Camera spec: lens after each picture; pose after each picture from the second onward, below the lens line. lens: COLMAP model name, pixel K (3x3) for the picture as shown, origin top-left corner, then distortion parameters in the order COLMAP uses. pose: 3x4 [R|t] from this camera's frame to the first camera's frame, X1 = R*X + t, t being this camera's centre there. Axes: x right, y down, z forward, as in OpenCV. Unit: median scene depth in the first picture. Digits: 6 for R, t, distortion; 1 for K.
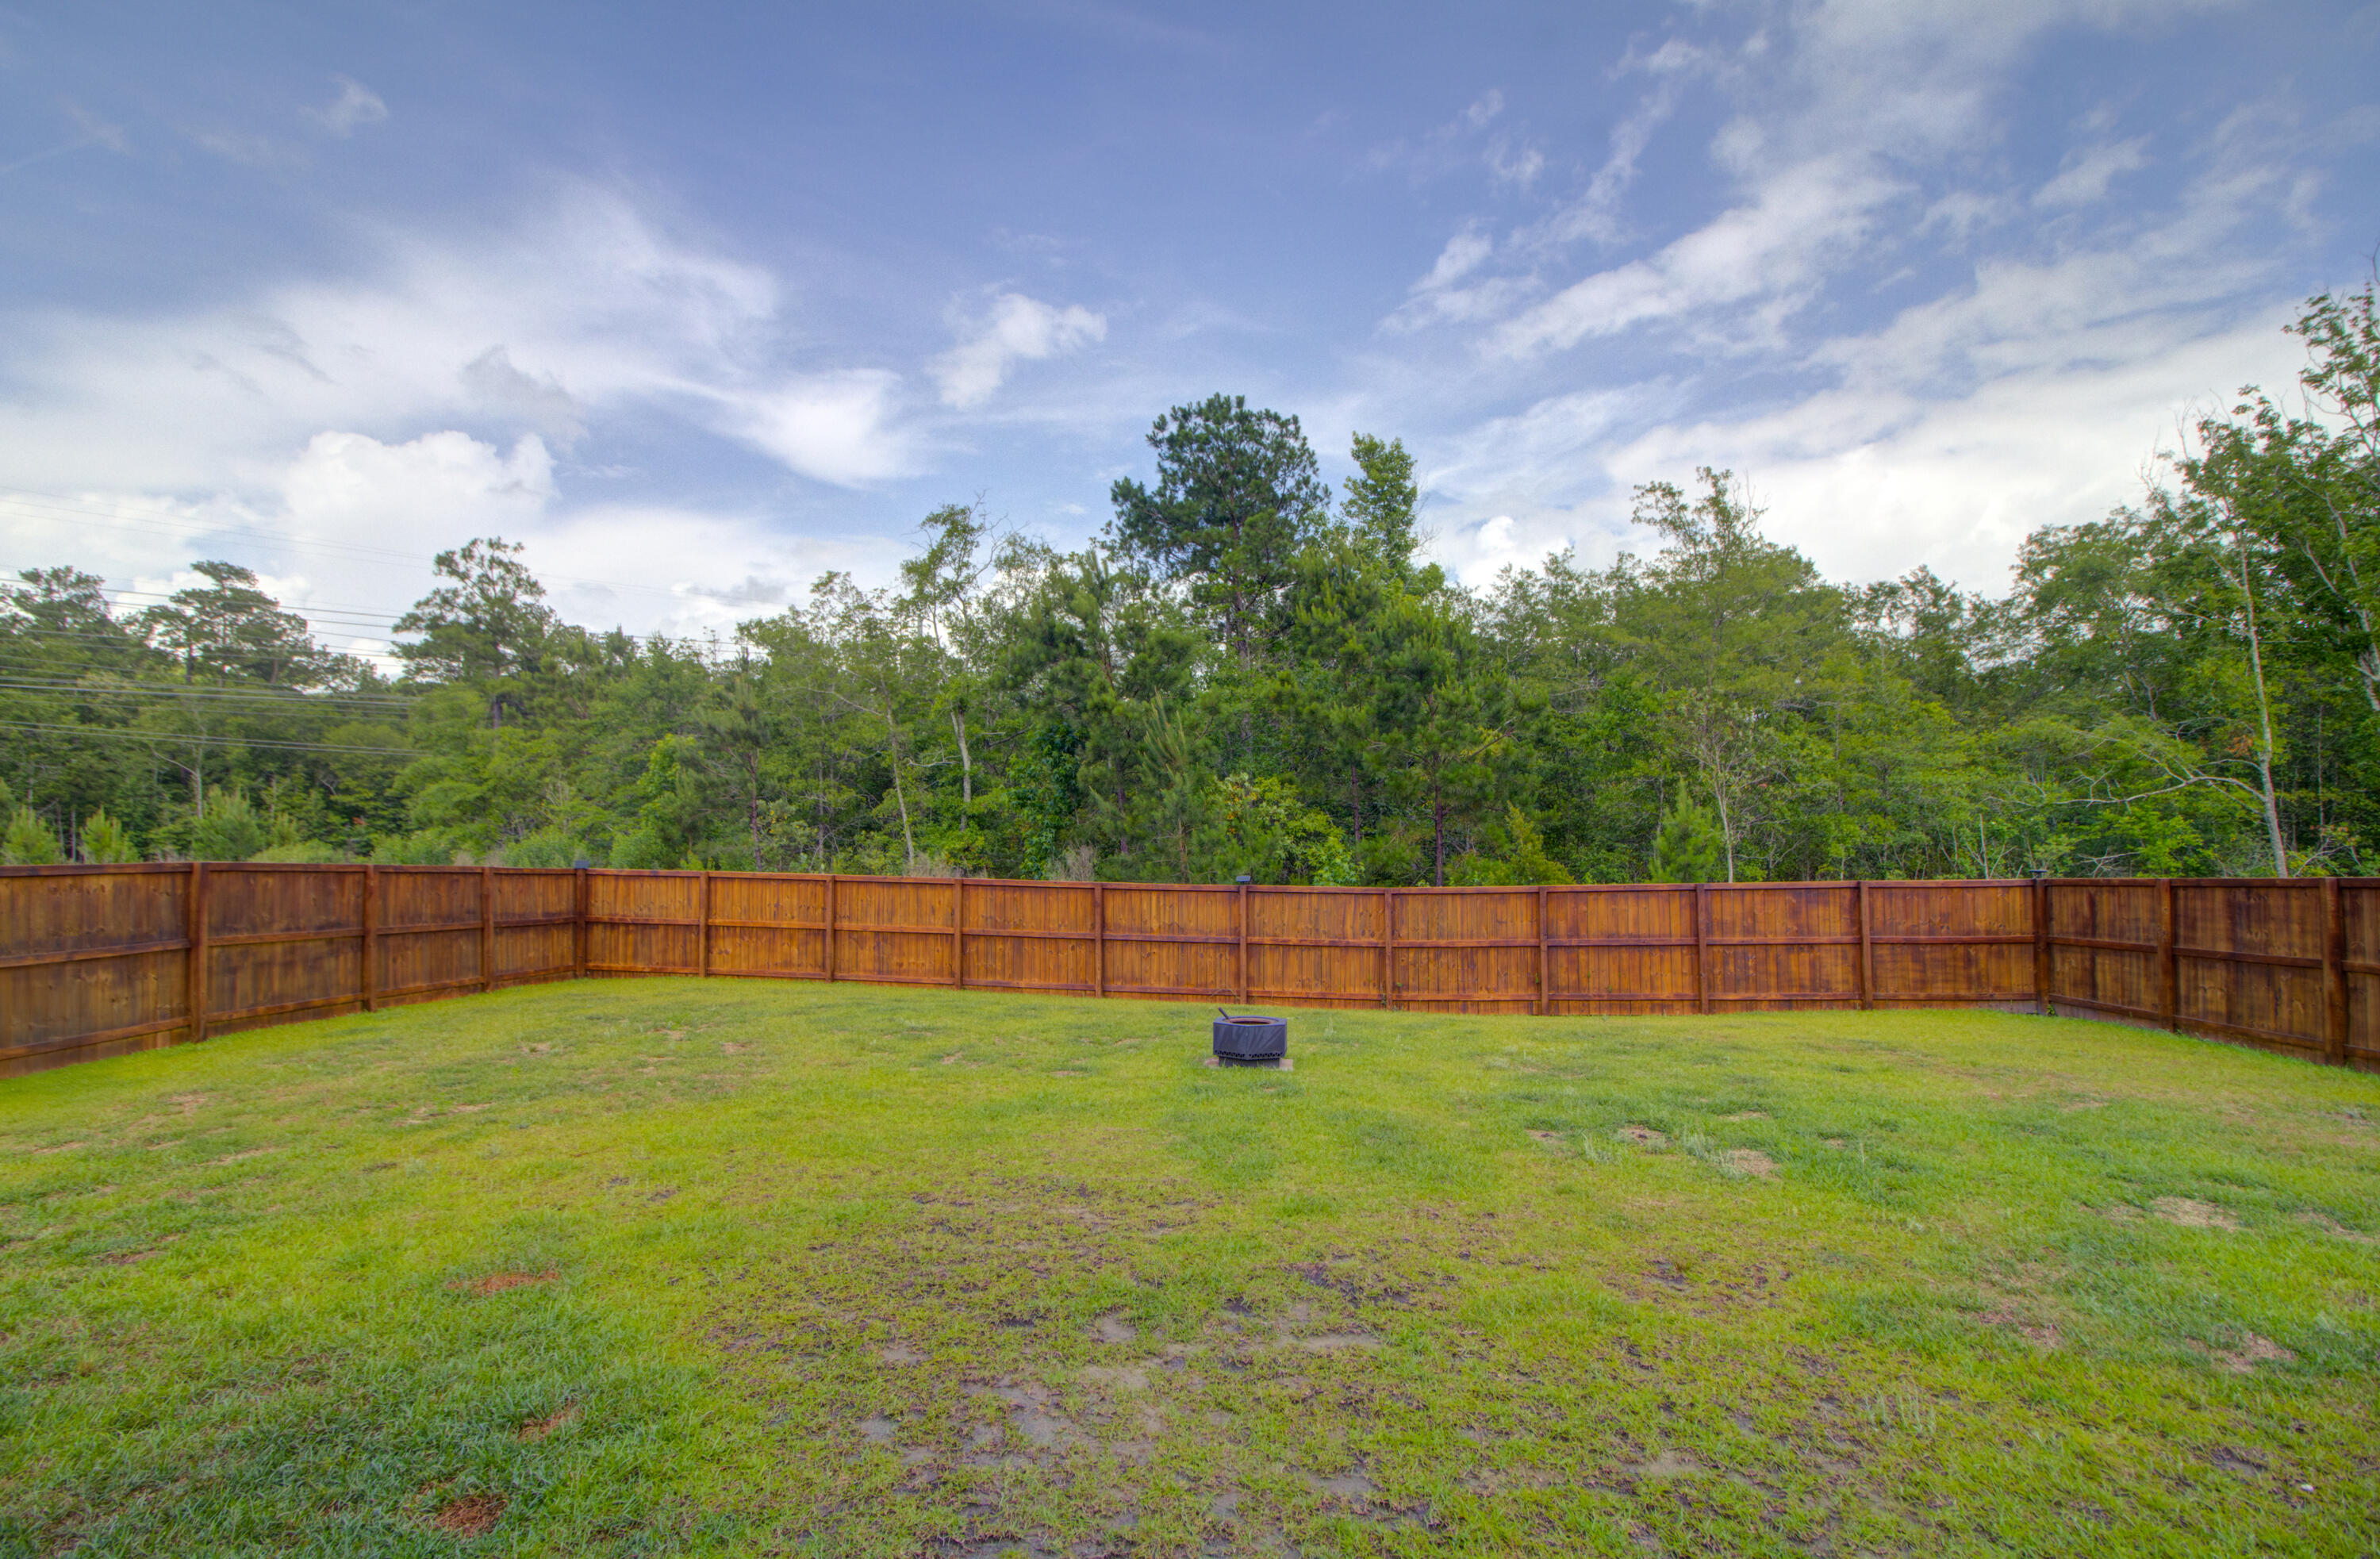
lens RADIAL K [[1087.3, 0, 1168.3], [0, 1087.3, 805.2], [0, 0, 1]] dist [-0.026246, 0.011474]
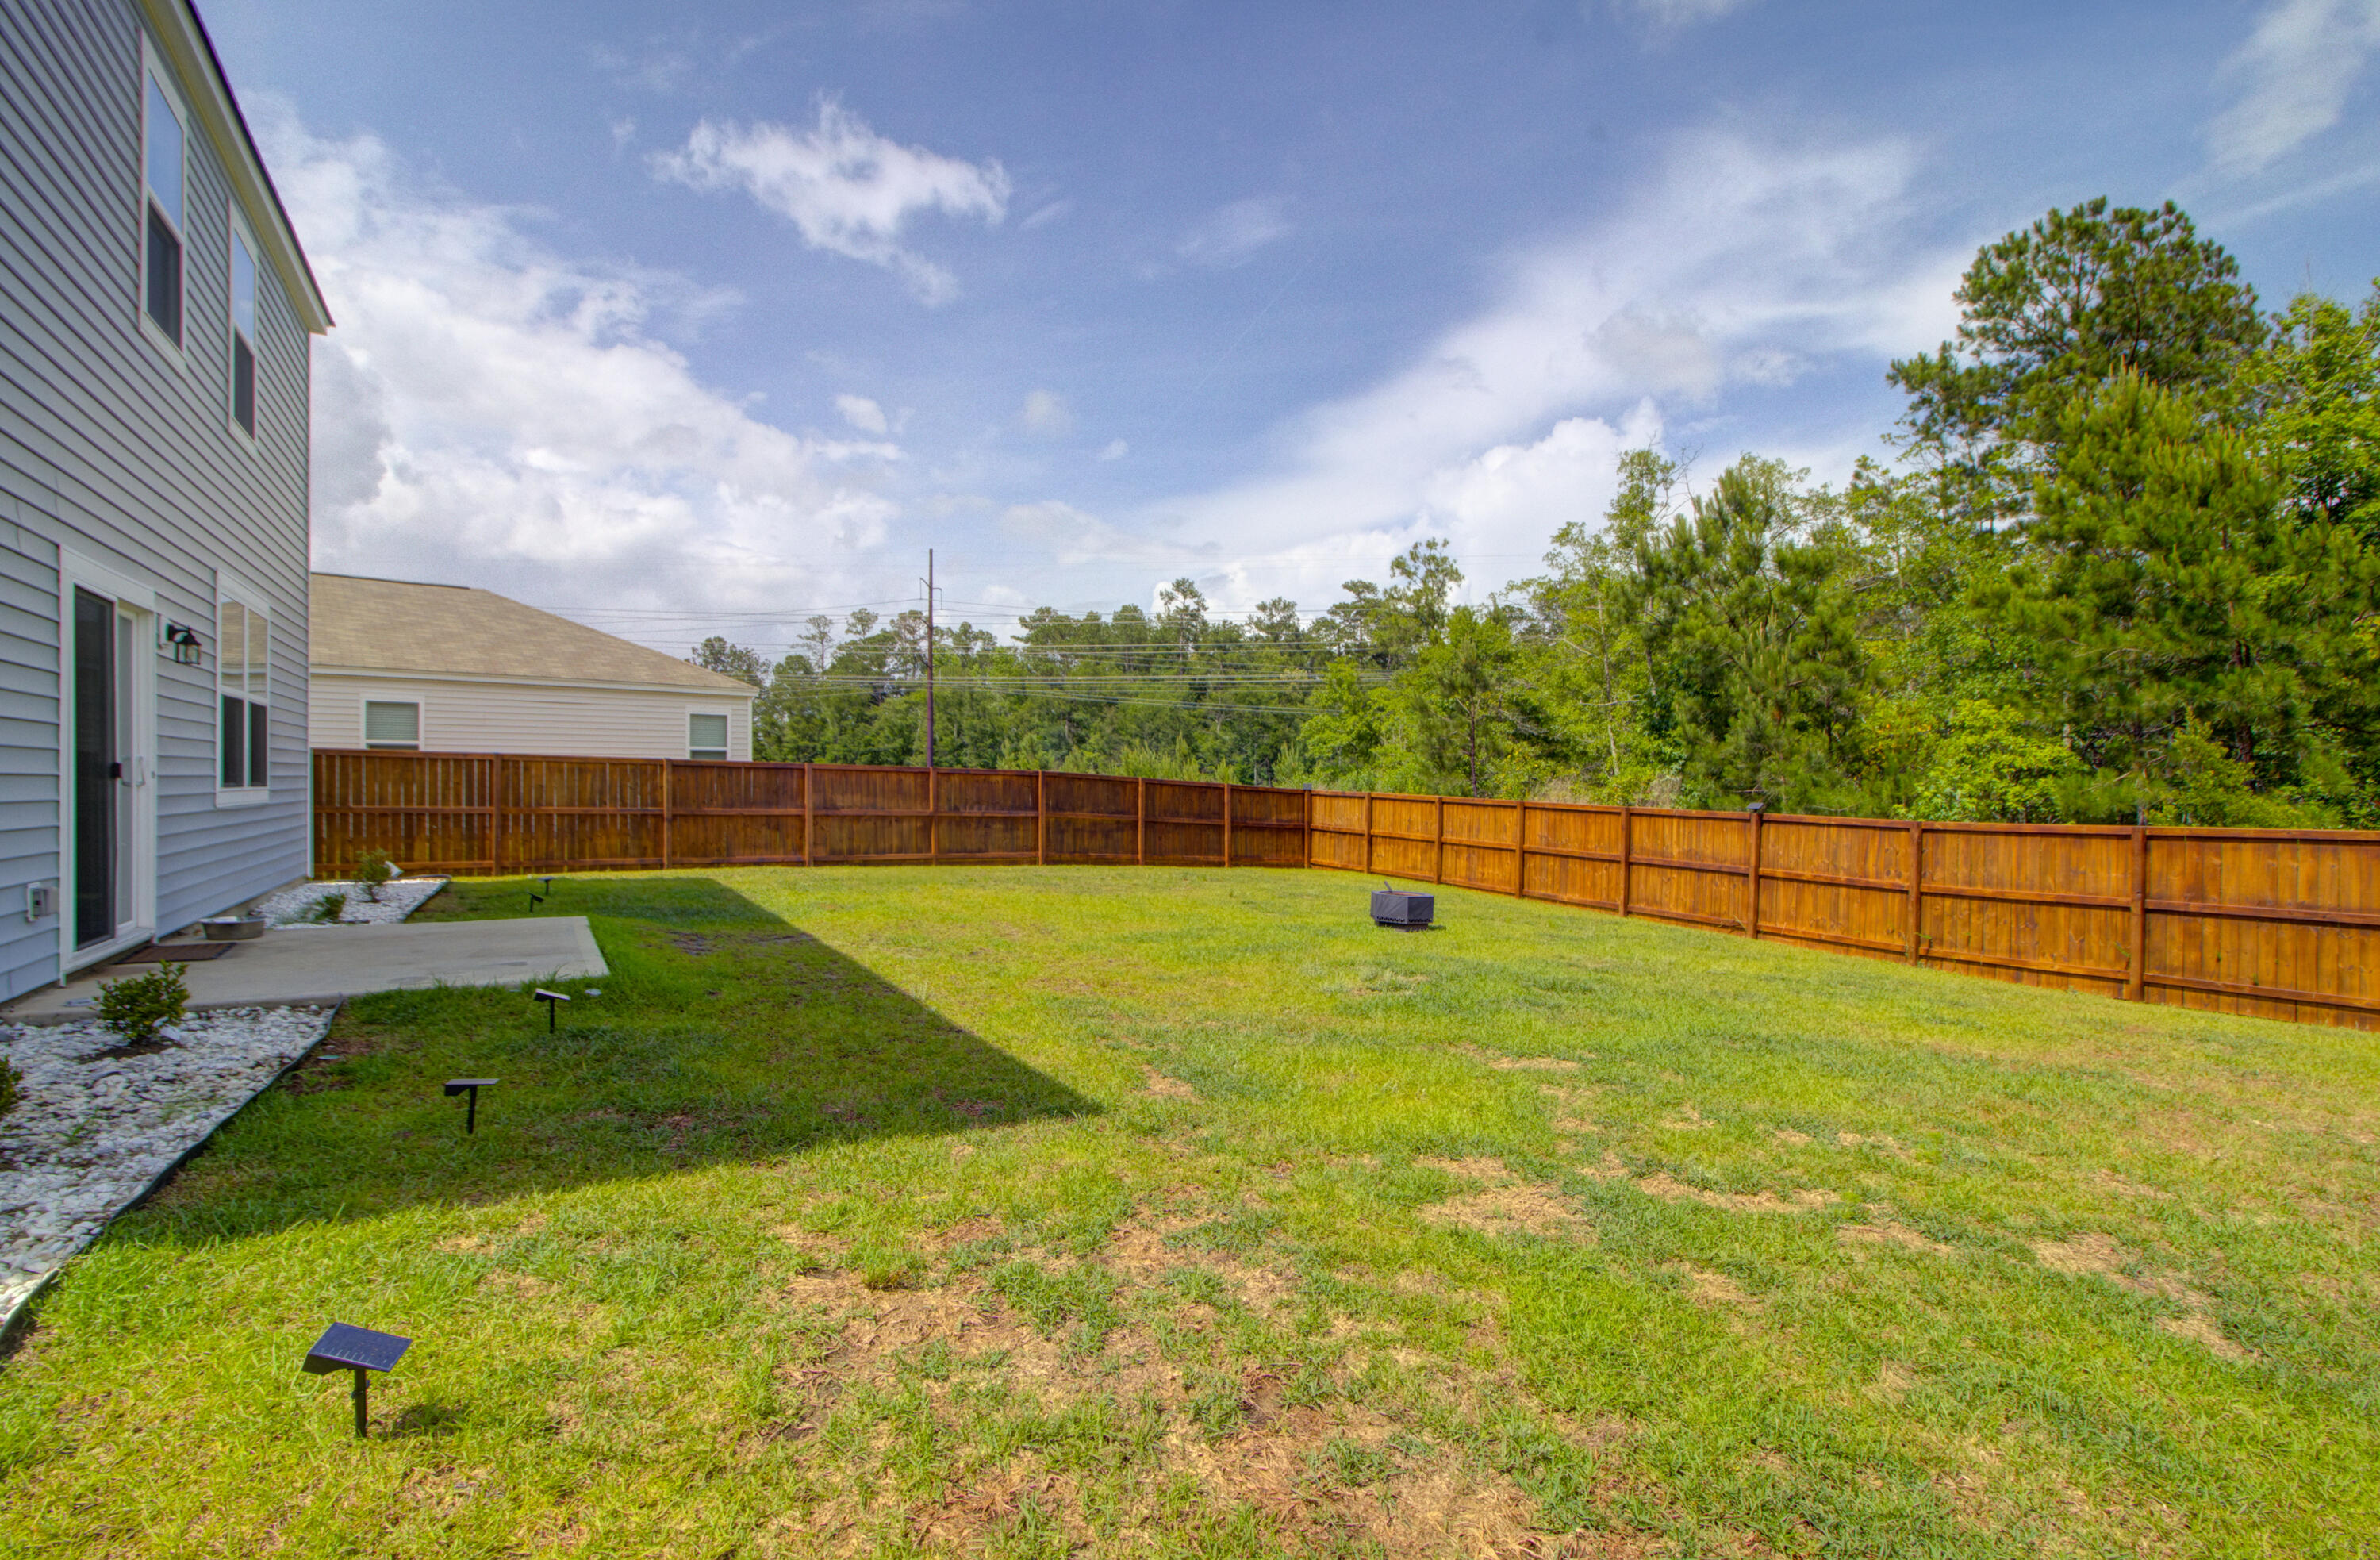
lens RADIAL K [[1072.9, 0, 1173.9], [0, 1072.9, 771.3], [0, 0, 1]] dist [0.004218, 0.000765]
pose [[0.602753, 0.002615, -0.797924, 0.453577], [0.004569, 0.999967, 0.006729, 0.025243], [0.797915, -0.007702, 0.602721, 0.029975]]
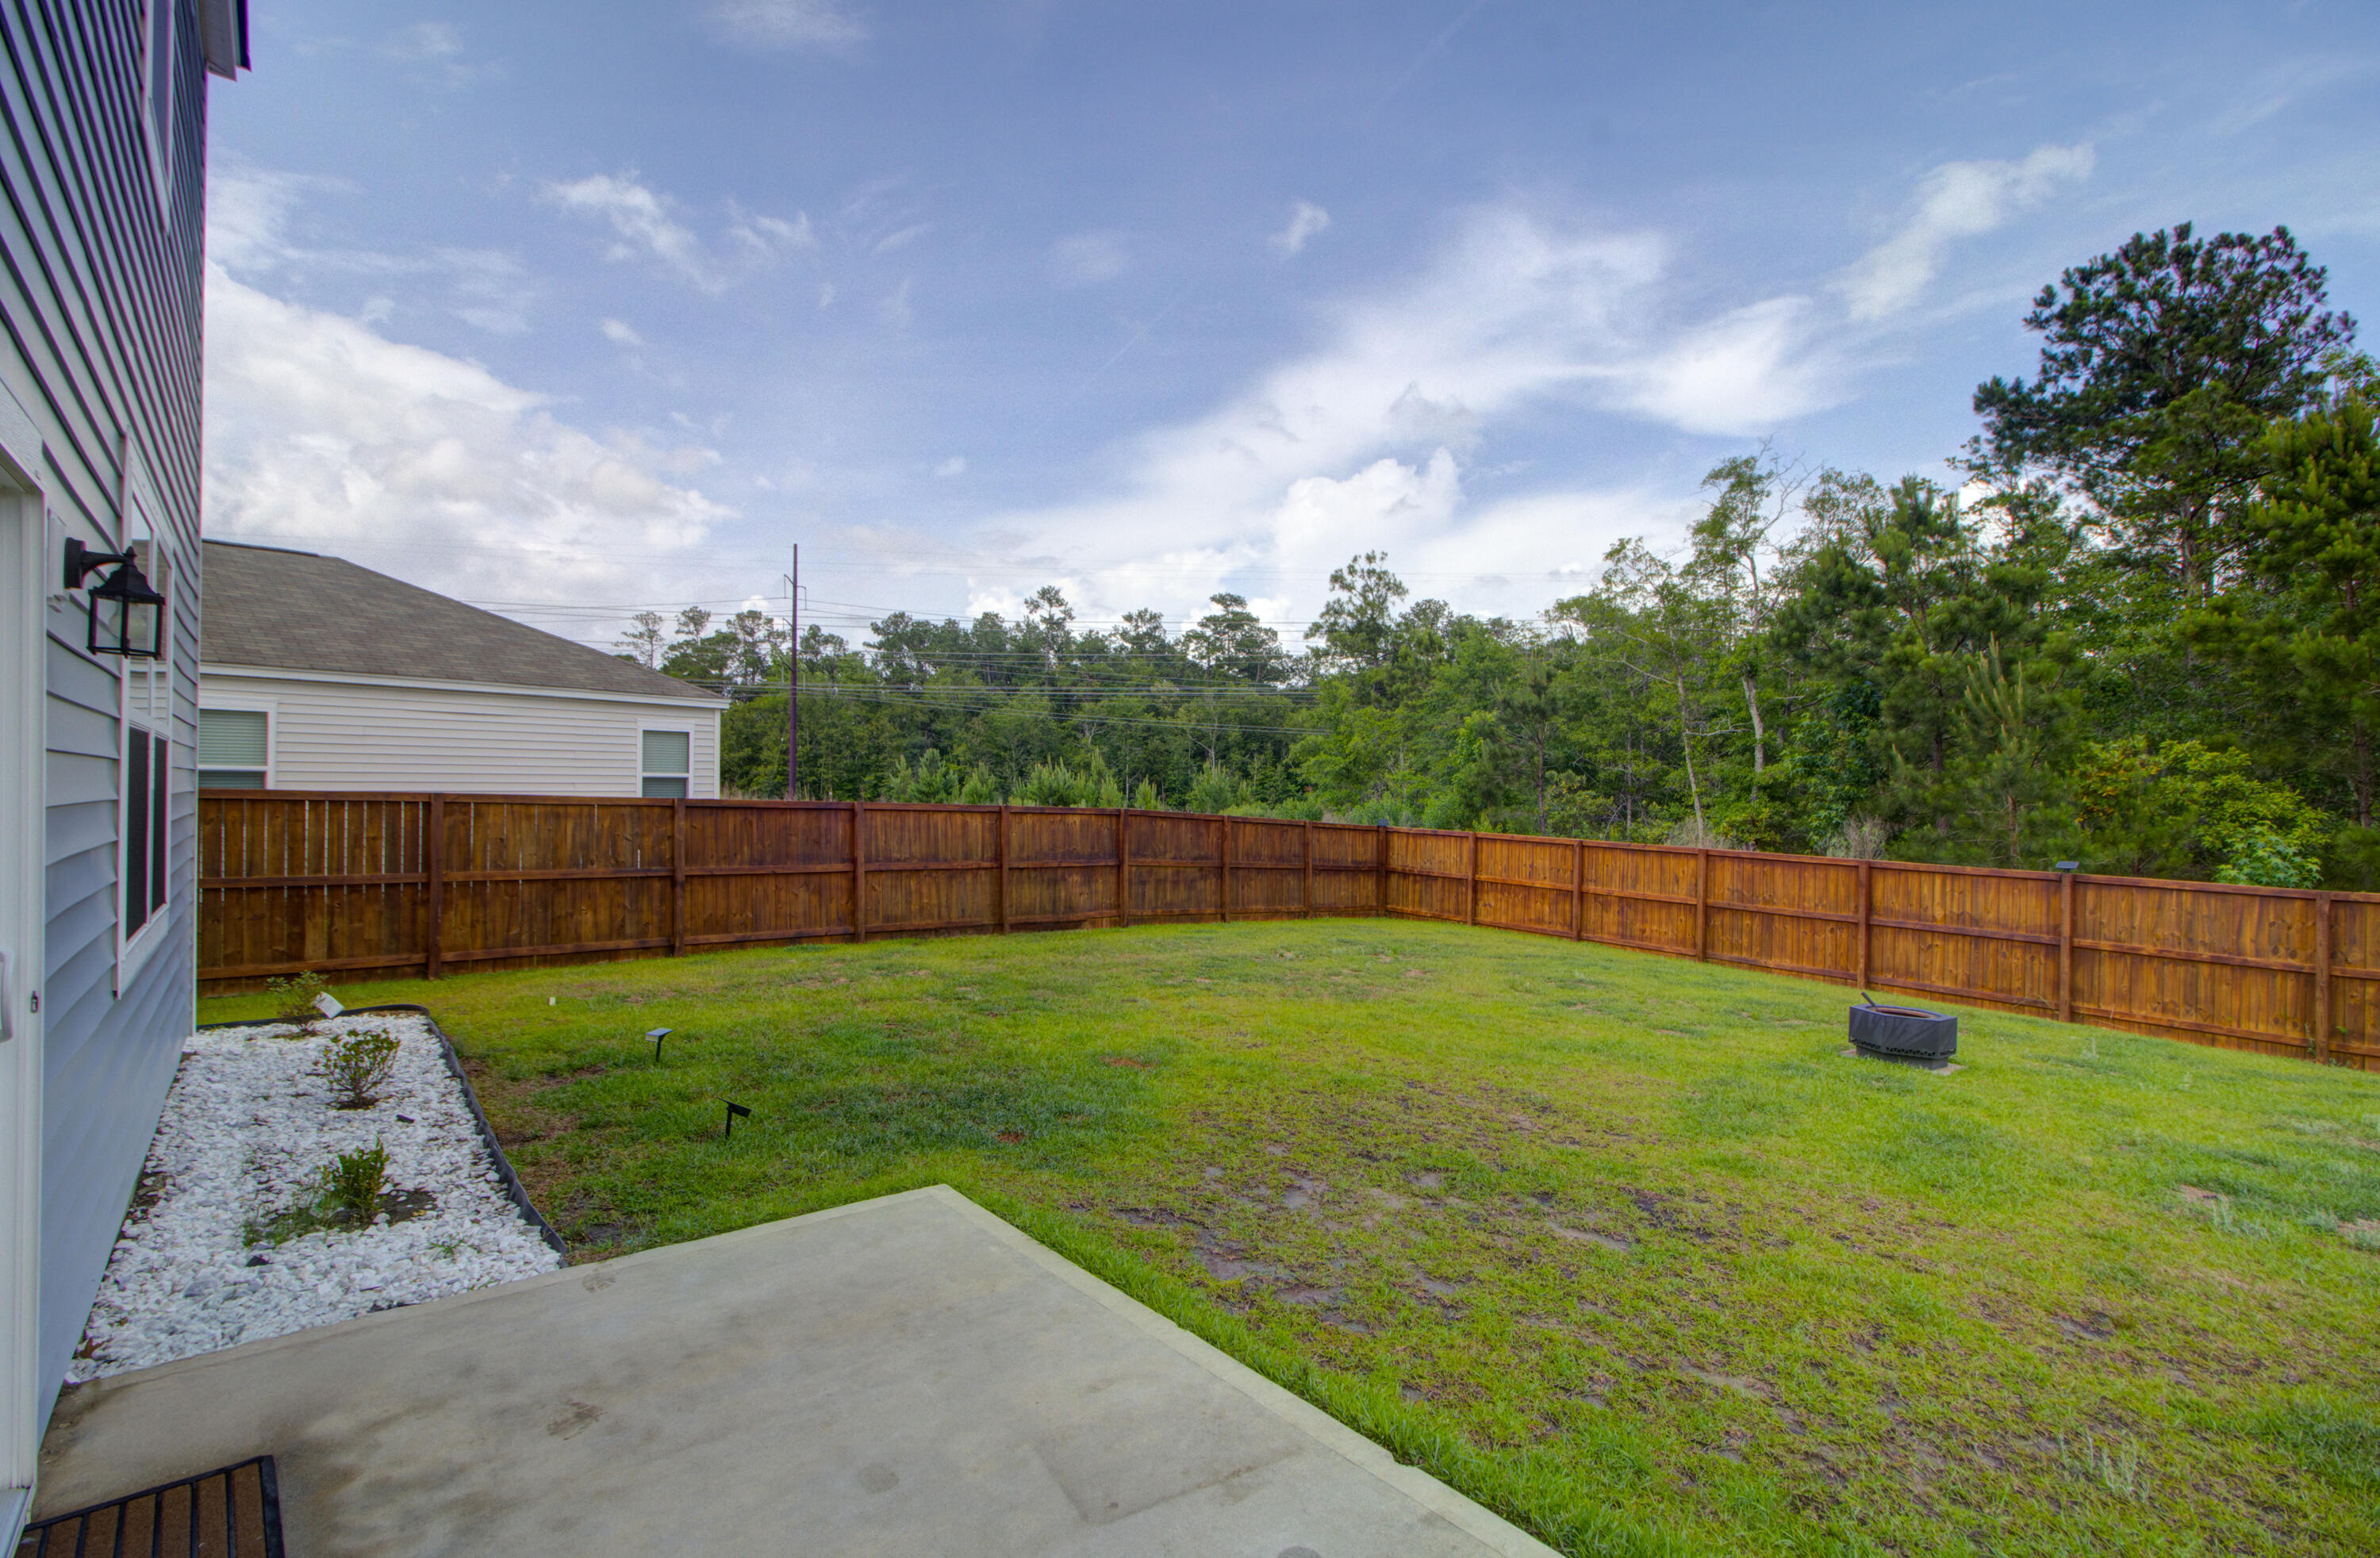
lens RADIAL K [[1079.8, 0, 1190.0], [0, 1079.8, 779.0], [0, 0, 1]] dist [0.003547, 0.000881]
pose [[0.722276, 0.005470, -0.691584, 0.137024], [-0.004614, 0.999985, 0.003091, 0.003498], [0.691590, 0.000958, 0.722290, -0.022468]]
